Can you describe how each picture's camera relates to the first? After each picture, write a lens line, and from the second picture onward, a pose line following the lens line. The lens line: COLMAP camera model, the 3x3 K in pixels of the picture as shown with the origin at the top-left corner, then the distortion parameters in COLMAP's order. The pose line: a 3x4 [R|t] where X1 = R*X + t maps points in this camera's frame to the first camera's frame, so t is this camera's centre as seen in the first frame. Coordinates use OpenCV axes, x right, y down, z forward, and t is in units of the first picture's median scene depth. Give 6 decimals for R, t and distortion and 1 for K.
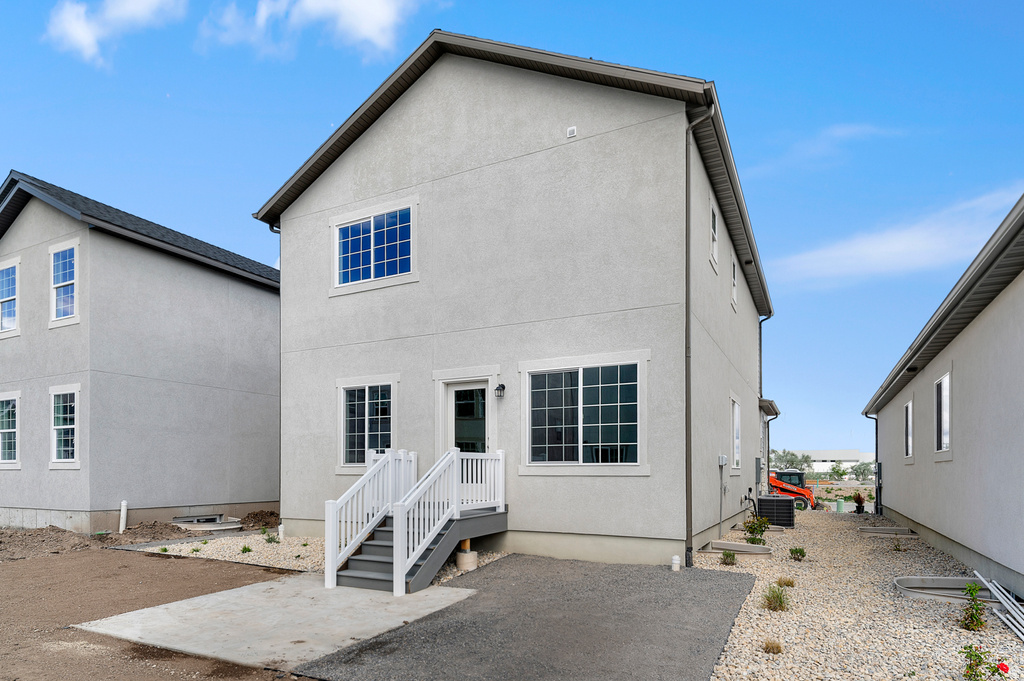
lens RADIAL K [[596.5, 0, 516.0], [0, 596.5, 351.8], [0, 0, 1]] dist [0.004293, 0.001534]
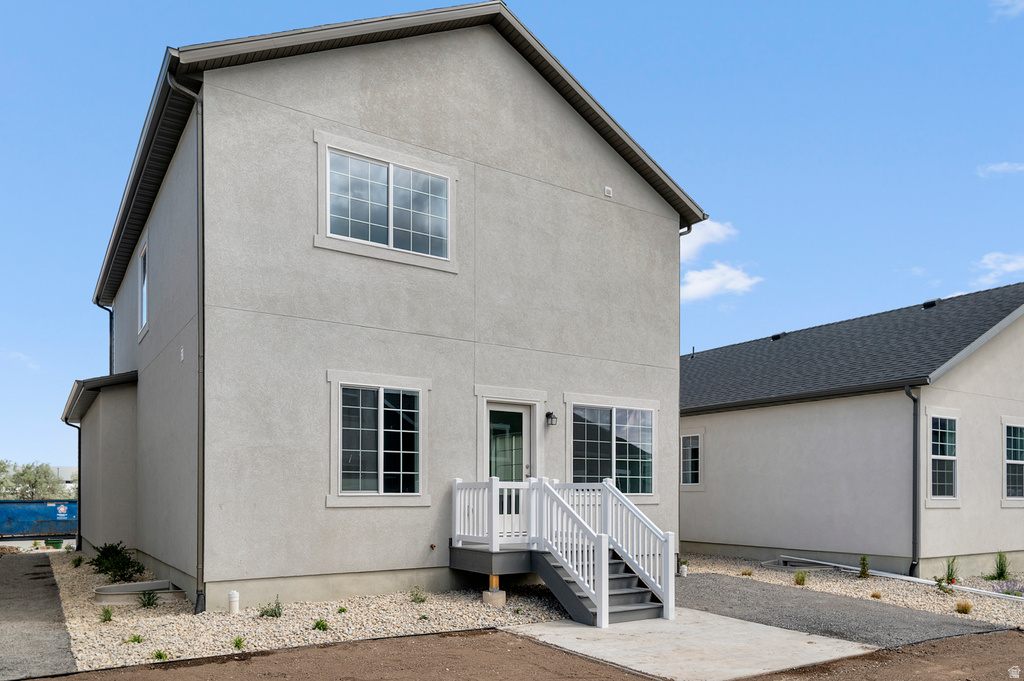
lens RADIAL K [[699.1, 0, 509.7], [0, 699.1, 354.8], [0, 0, 1]] dist [0.012566, -0.001004]
pose [[0.487488, 0.176561, 0.855092, -0.996349], [-0.163389, 0.980488, -0.109305, 0.093044], [-0.857706, -0.086427, 0.506824, 0.454226]]
